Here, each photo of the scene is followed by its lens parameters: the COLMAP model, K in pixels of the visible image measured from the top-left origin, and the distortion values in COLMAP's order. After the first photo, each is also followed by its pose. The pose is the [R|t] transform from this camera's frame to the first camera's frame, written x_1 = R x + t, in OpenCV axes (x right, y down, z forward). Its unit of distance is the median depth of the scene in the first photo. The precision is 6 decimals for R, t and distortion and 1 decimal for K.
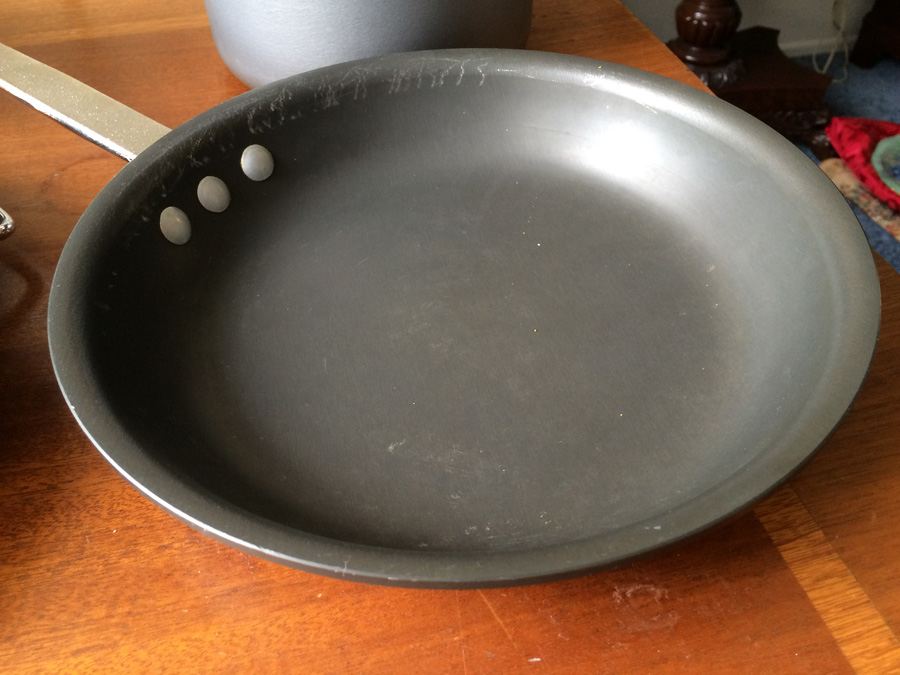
lens RADIAL K [[758.8, 0, 453.1], [0, 758.8, 333.4], [0, 0, 1]] dist [0.073603, -0.113423]
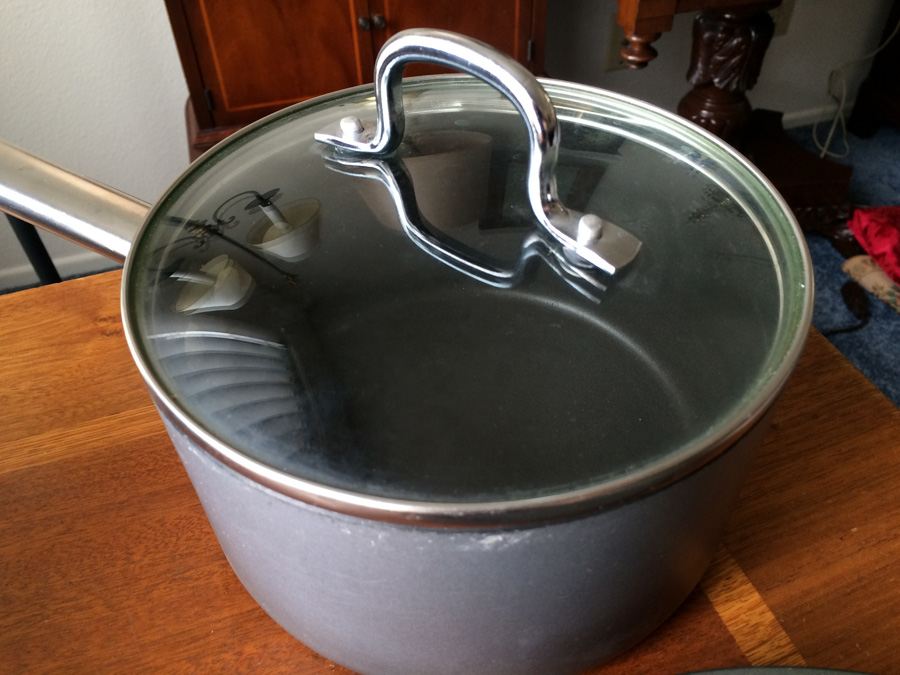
lens RADIAL K [[758.8, 0, 453.1], [0, 758.8, 333.4], [0, 0, 1]] dist [0.073603, -0.113423]
pose [[0.995453, -0.075145, 0.058539, -0.199050], [0.076753, 0.996719, -0.025711, -0.646774], [-0.056415, 0.030088, 0.997954, 0.523733]]
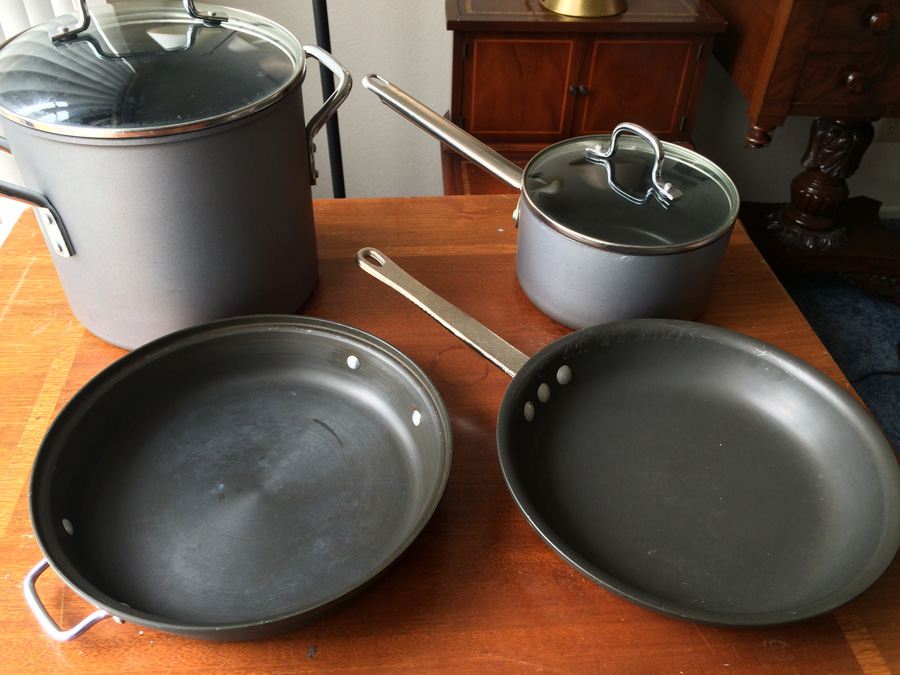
lens RADIAL K [[758.8, 0, 453.1], [0, 758.8, 333.4], [0, 0, 1]] dist [0.073603, -0.113423]
pose [[0.987525, 0.128361, -0.091201, -0.371412], [-0.134845, 0.988470, -0.068878, -0.163457], [0.081308, 0.080317, 0.993448, -0.841670]]
